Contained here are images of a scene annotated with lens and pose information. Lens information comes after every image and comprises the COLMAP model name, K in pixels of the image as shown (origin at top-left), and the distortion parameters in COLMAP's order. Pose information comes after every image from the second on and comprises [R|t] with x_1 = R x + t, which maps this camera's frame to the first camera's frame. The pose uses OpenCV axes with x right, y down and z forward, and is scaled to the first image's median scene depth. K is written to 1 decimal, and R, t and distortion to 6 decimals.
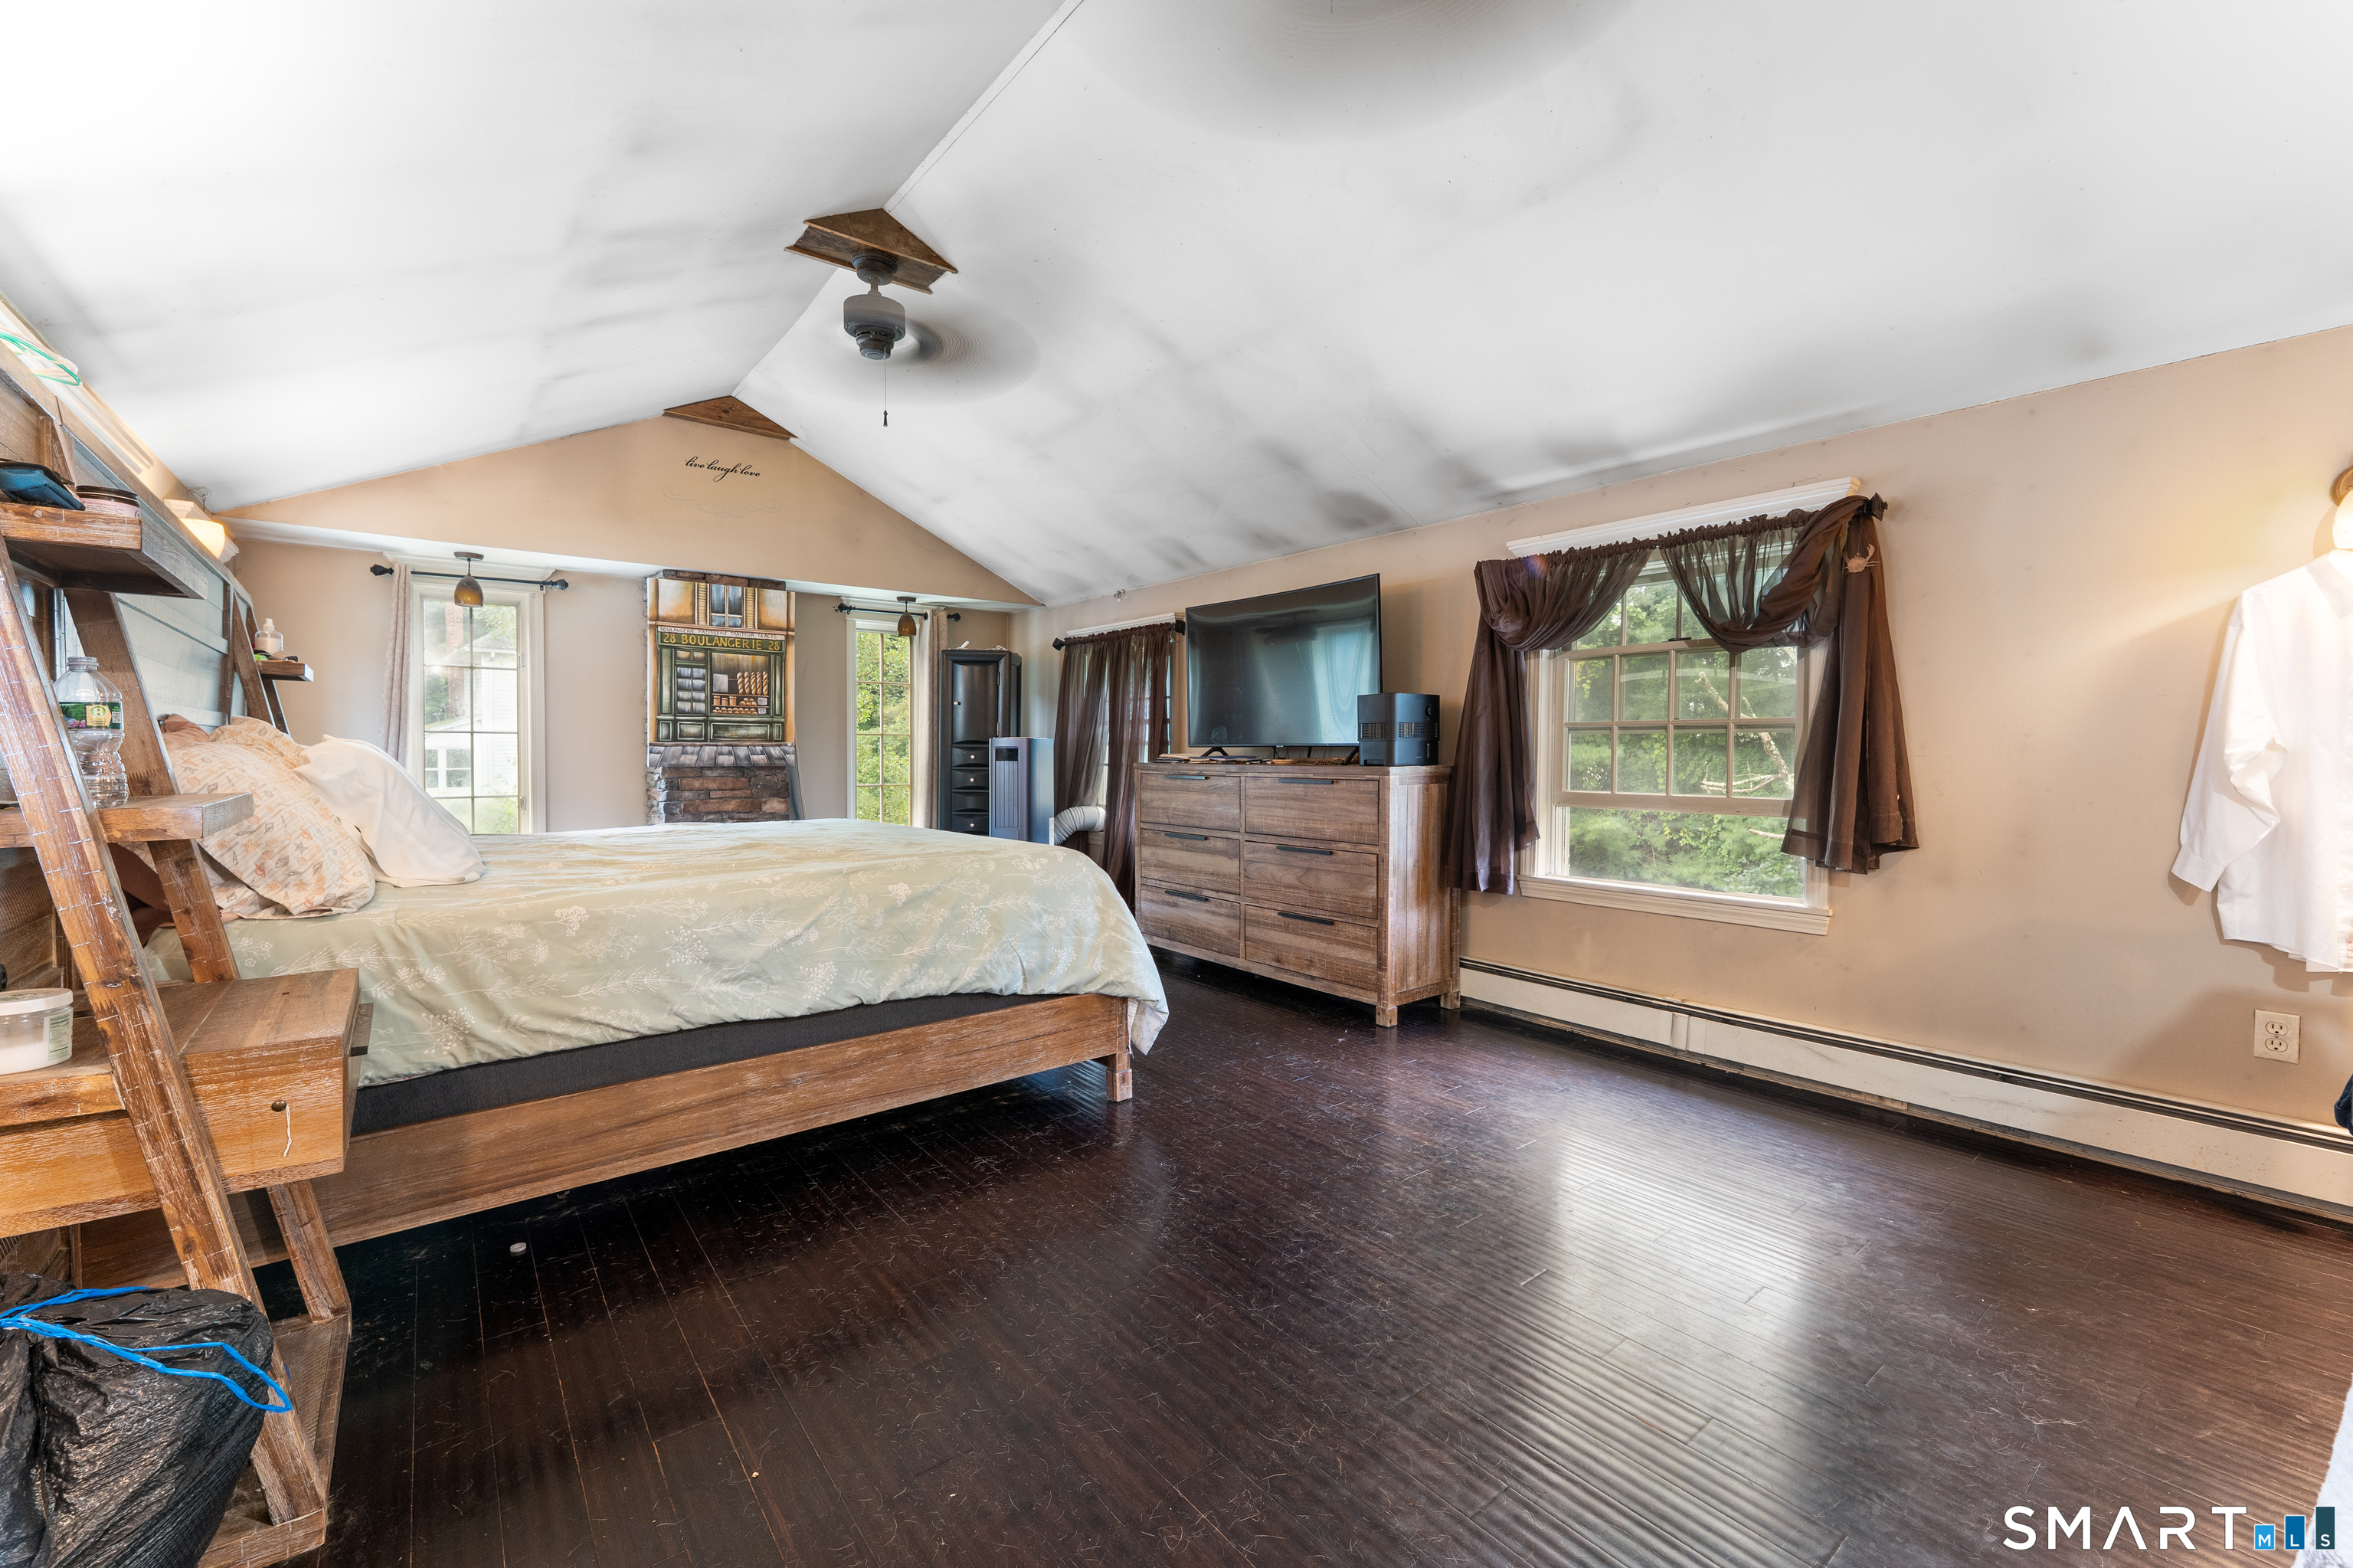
lens RADIAL K [[961.2, 0, 1180.3], [0, 961.2, 772.0], [0, 0, 1]] dist [0.002177, 0.000284]
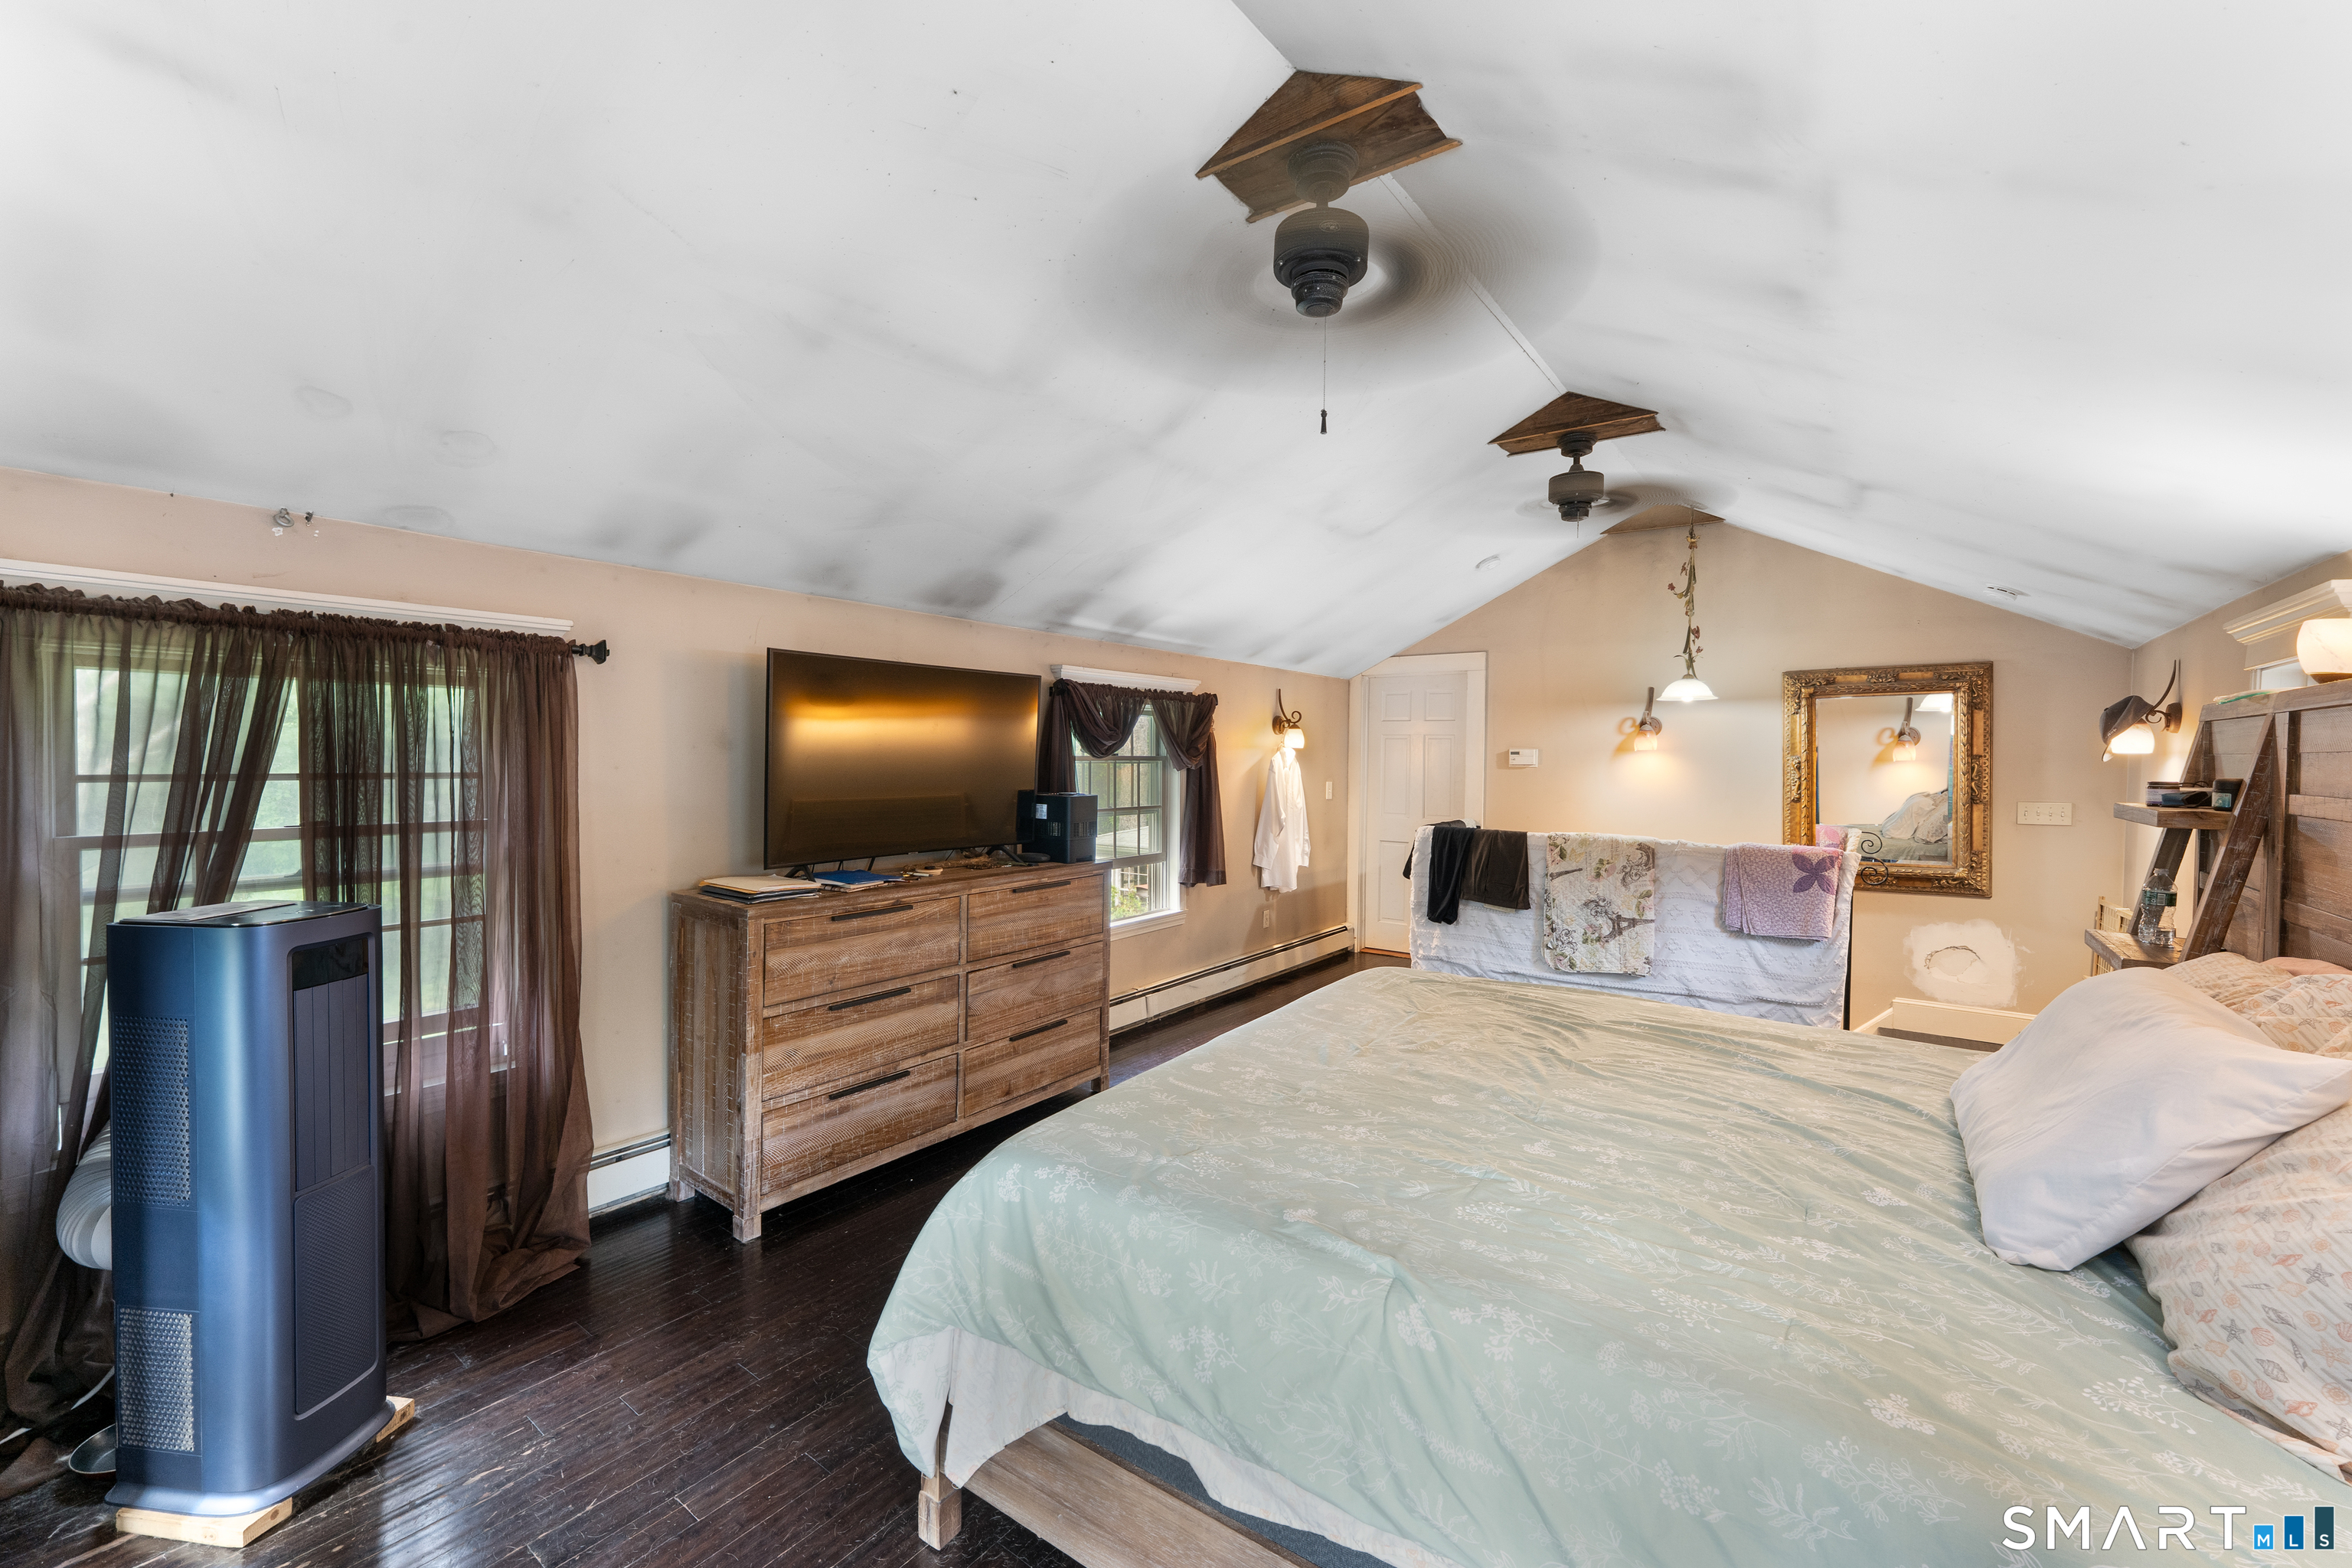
lens RADIAL K [[960.7, 0, 1179.9], [0, 960.7, 775.2], [0, 0, 1]] dist [0.002177, 0.000284]
pose [[-0.256755, -0.029239, 0.966034, -0.787798], [0.010880, 0.999391, 0.033141, -0.125315], [-0.966415, 0.019020, -0.256281, 1.066987]]
